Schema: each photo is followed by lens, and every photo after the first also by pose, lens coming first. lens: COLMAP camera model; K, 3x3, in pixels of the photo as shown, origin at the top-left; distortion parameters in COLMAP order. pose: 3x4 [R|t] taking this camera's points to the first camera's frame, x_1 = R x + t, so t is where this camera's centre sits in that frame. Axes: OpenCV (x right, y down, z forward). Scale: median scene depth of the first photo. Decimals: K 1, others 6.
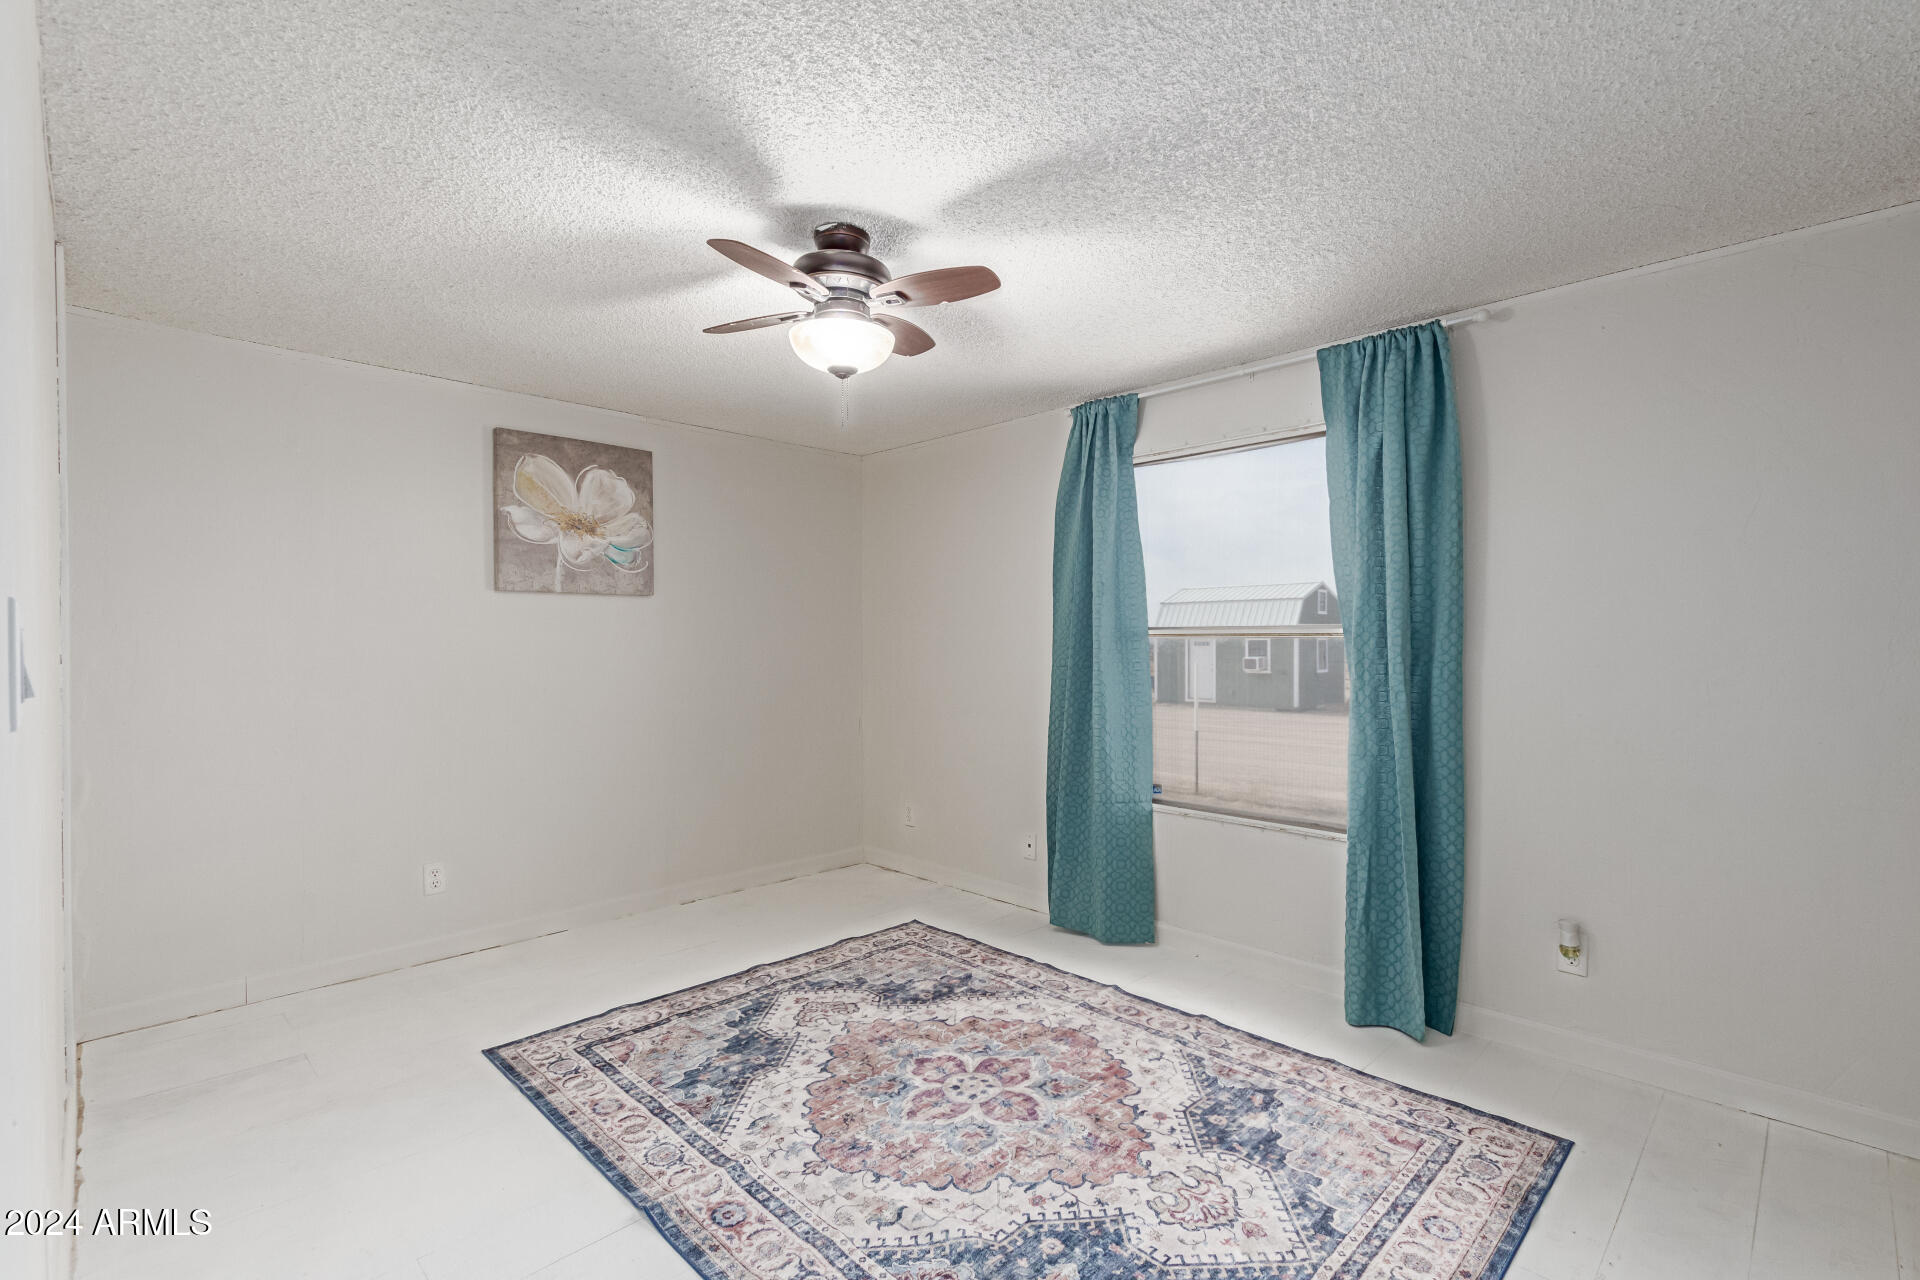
lens RADIAL K [[876.6, 0, 961.7], [0, 876.6, 641.8], [0, 0, 1]] dist [-0.000506, -0.000336]
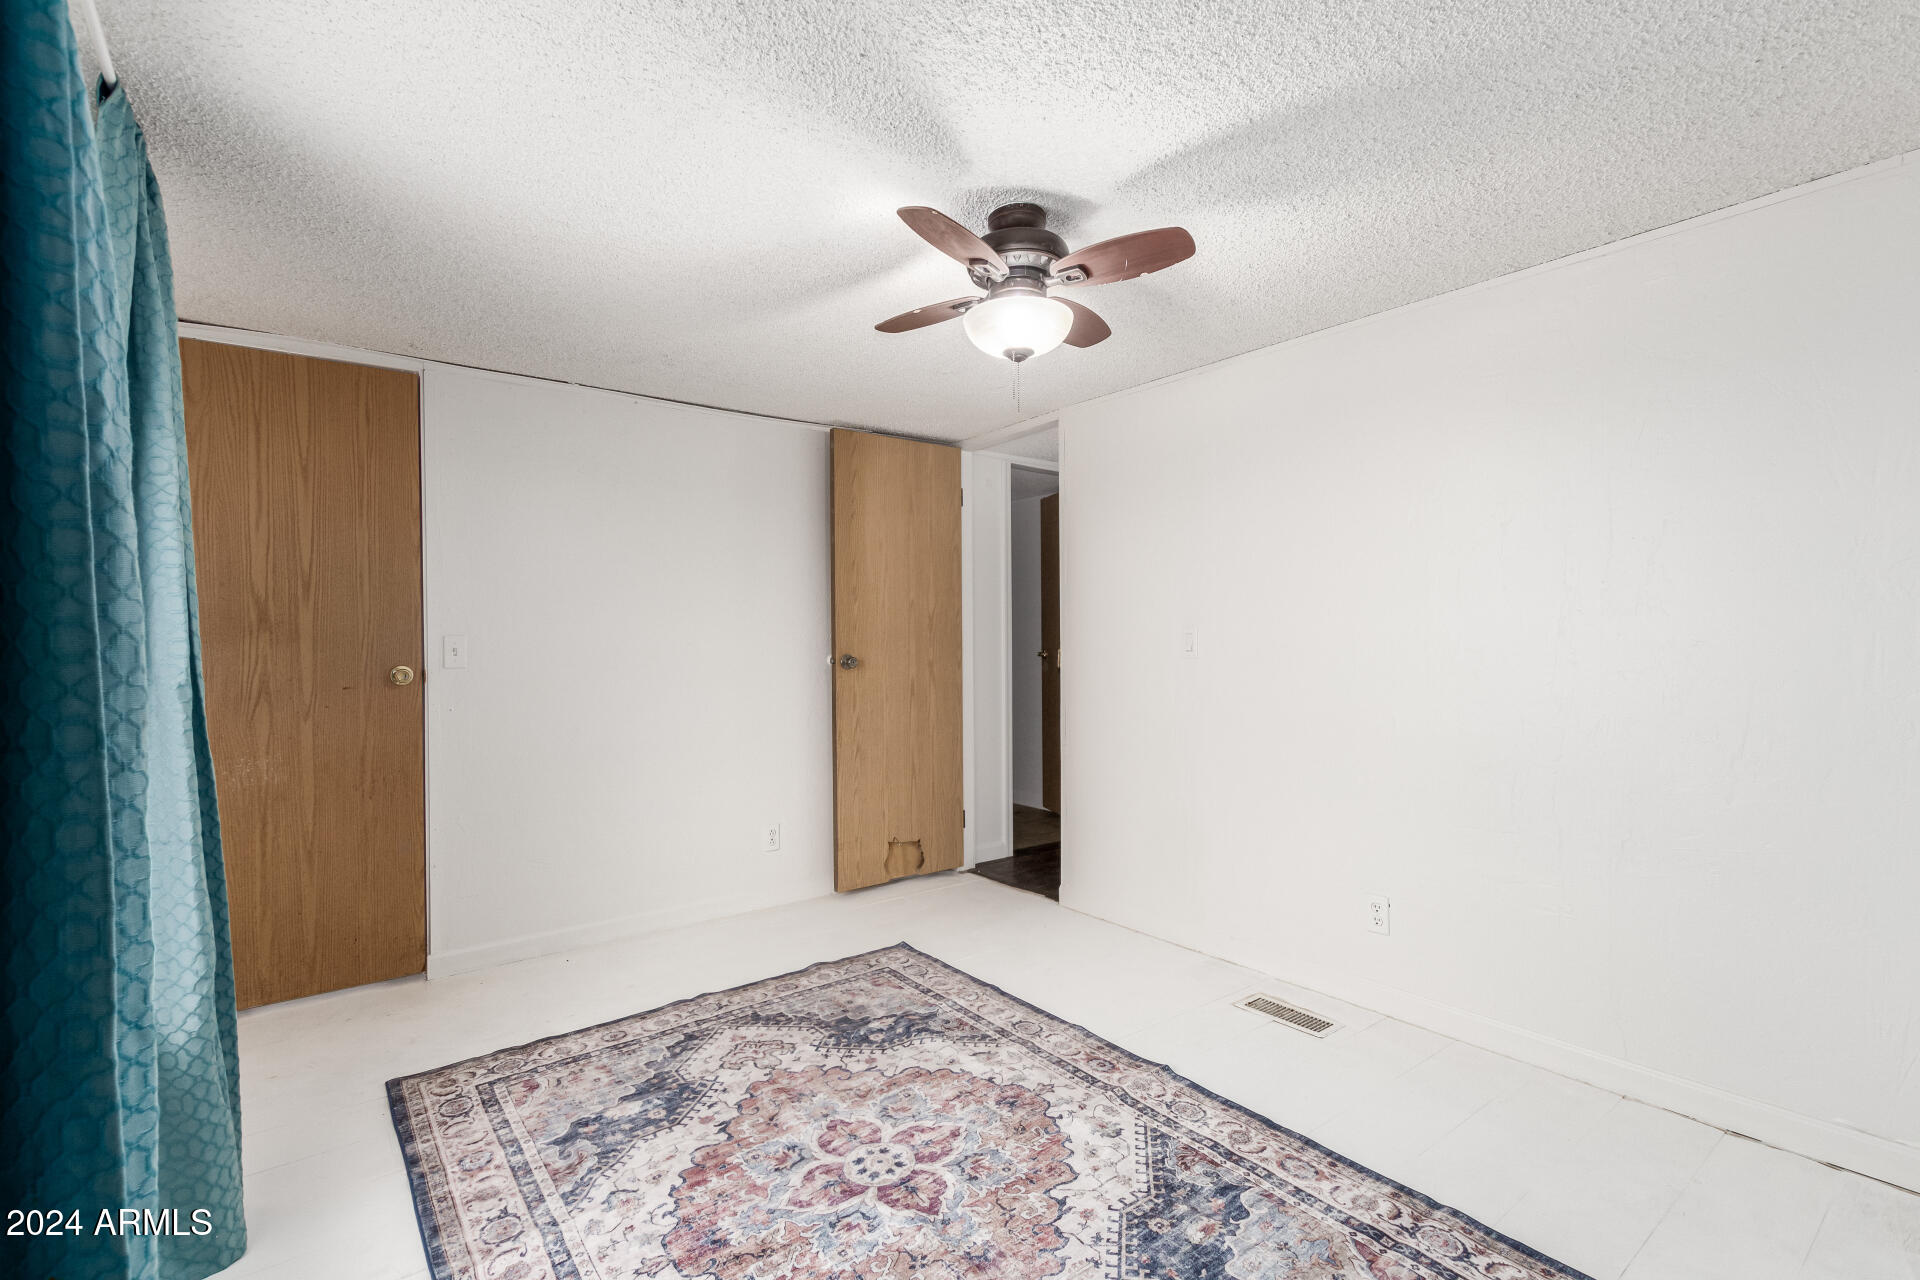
lens RADIAL K [[876.6, 0, 958.6], [0, 876.6, 641.4], [0, 0, 1]] dist [-0.000506, -0.000336]
pose [[-0.991631, 0.010243, 0.128698, -0.188957], [0.010356, 0.999946, 0.000211, 0.002178], [-0.128689, 0.001542, -0.991684, 1.943950]]
